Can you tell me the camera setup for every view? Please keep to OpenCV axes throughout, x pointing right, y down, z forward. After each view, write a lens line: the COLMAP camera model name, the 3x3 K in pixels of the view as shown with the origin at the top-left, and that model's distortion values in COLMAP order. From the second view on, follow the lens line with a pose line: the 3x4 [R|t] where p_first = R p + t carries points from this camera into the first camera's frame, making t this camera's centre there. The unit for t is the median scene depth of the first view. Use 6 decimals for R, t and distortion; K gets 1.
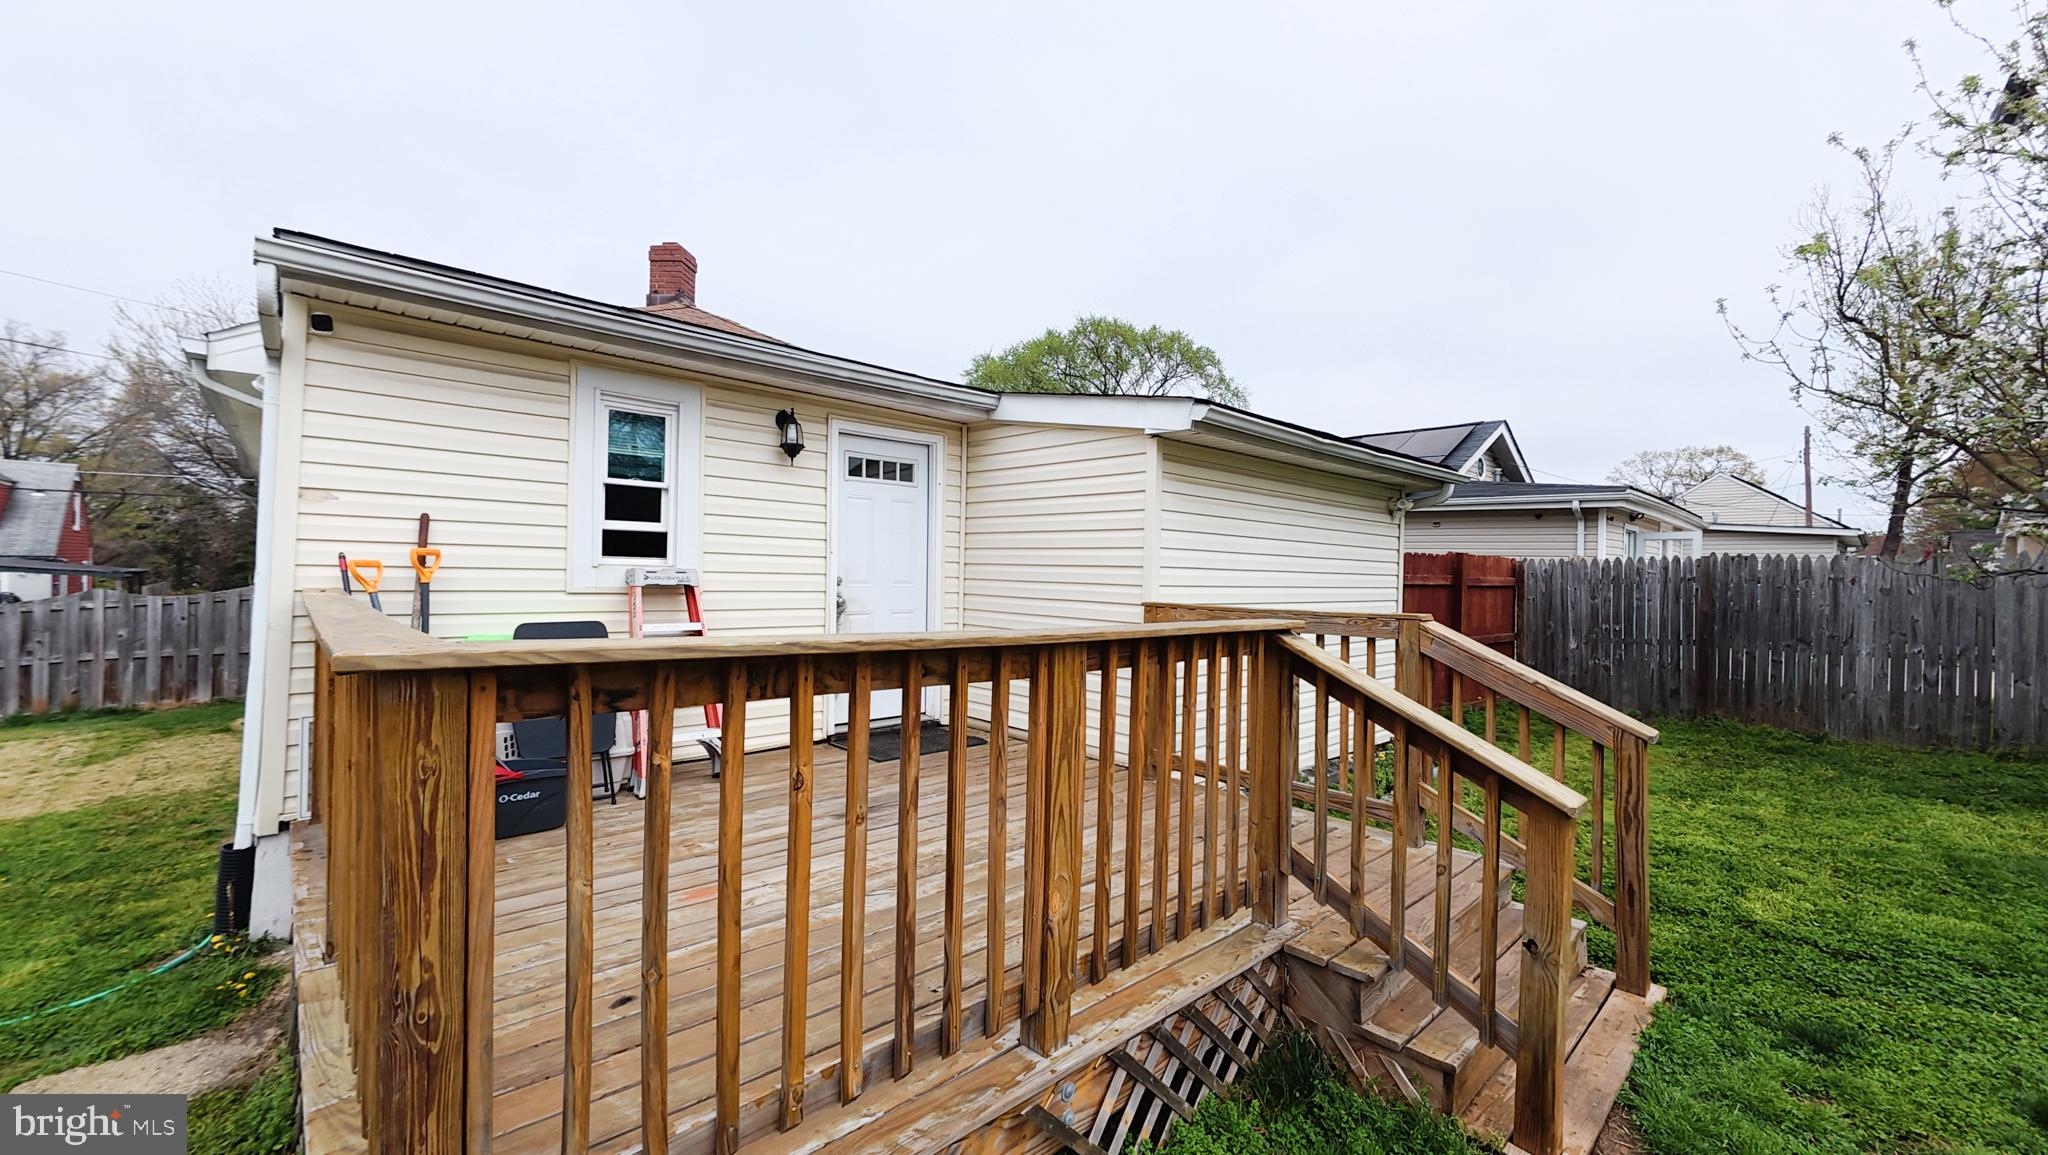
lens RADIAL K [[798.2, 0, 1023.5], [0, 798.2, 575.6], [0, 0, 1]] dist [0.003821, 0.000263]
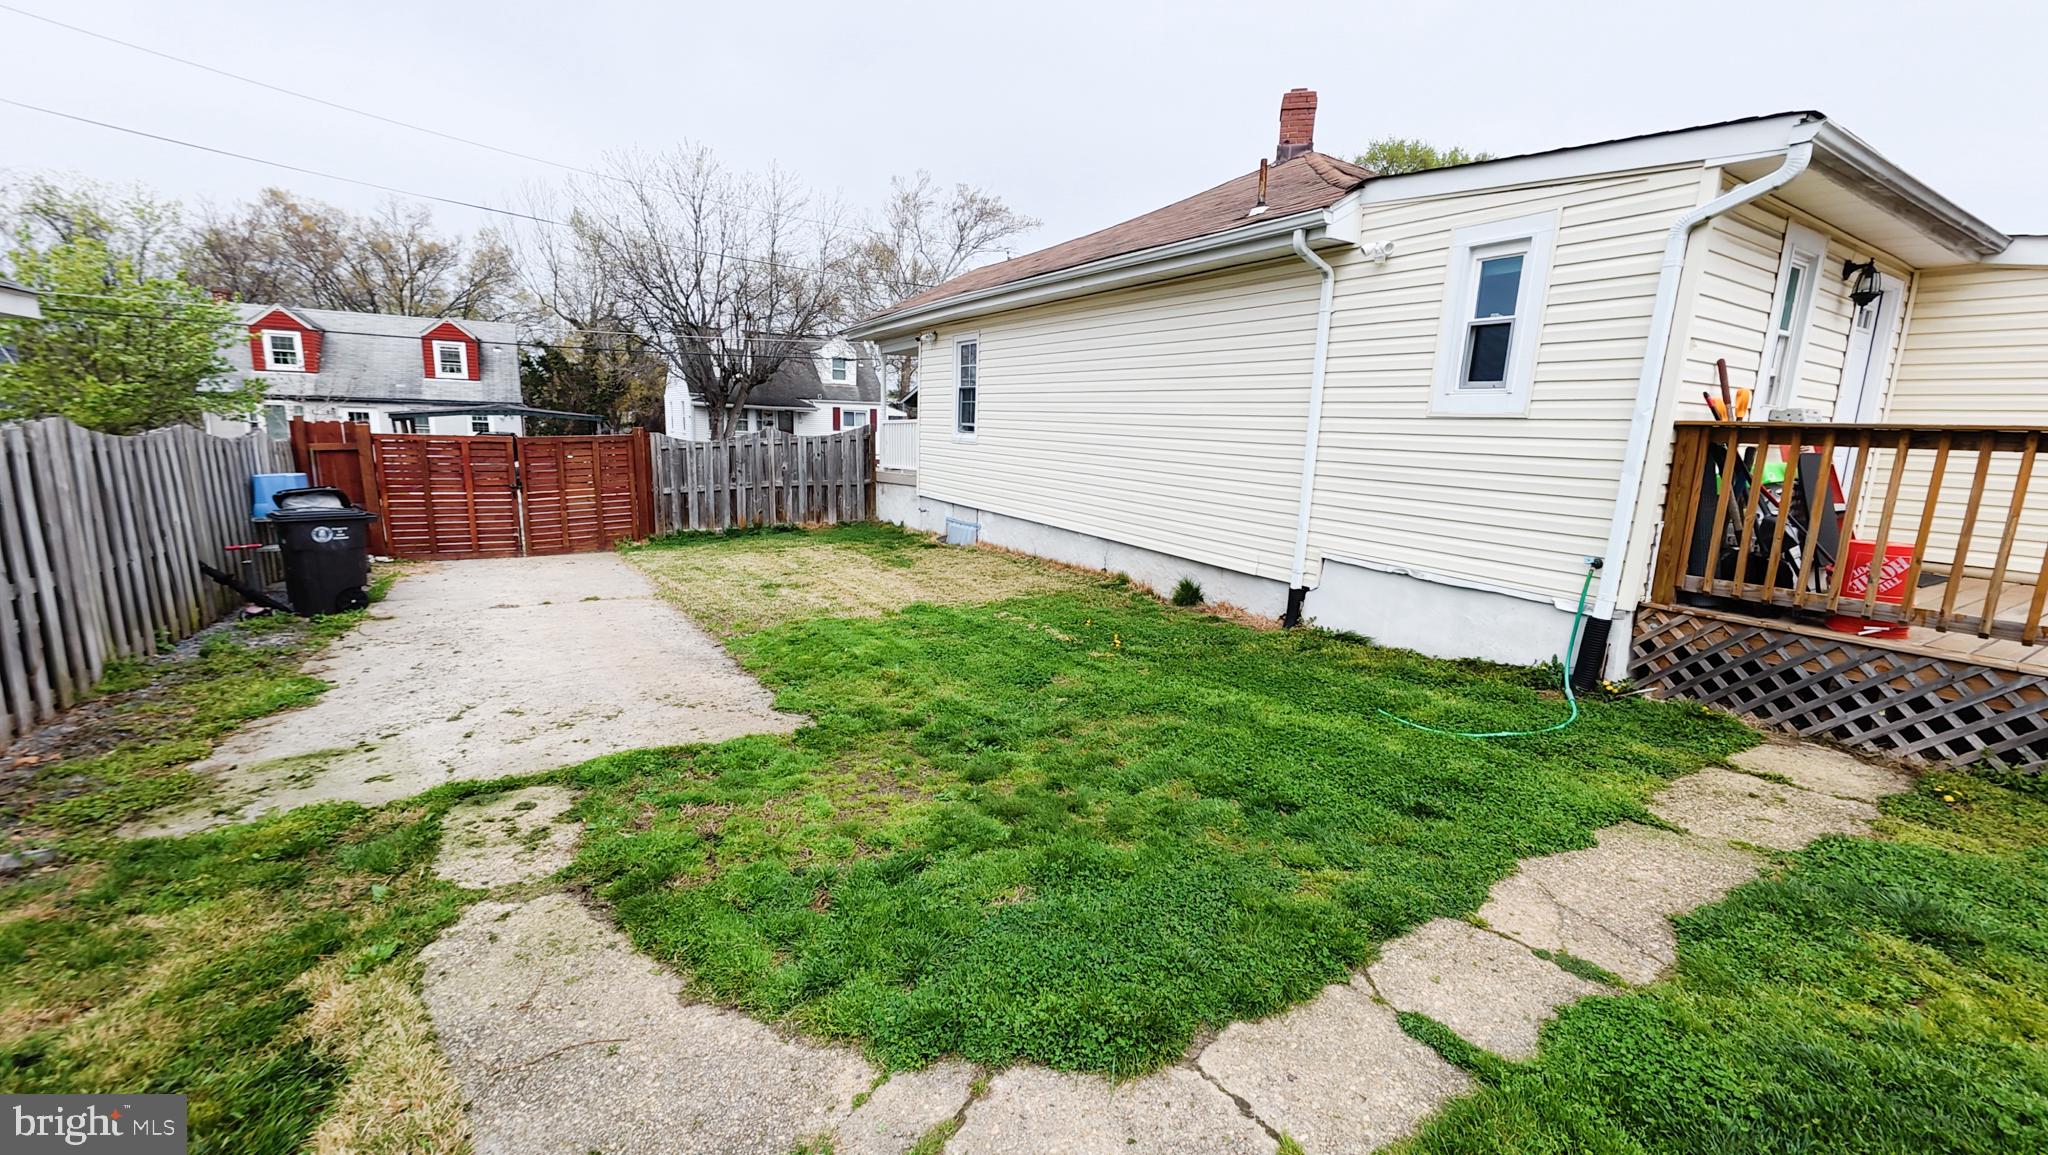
lens RADIAL K [[798.2, 0, 1027.7], [0, 798.2, 570.3], [0, 0, 1]] dist [0.003821, 0.000263]
pose [[0.982627, 0.043964, -0.180310, -0.524042], [-0.012284, 0.984814, 0.173178, 0.012925], [0.185185, -0.167955, 0.968245, -0.140467]]
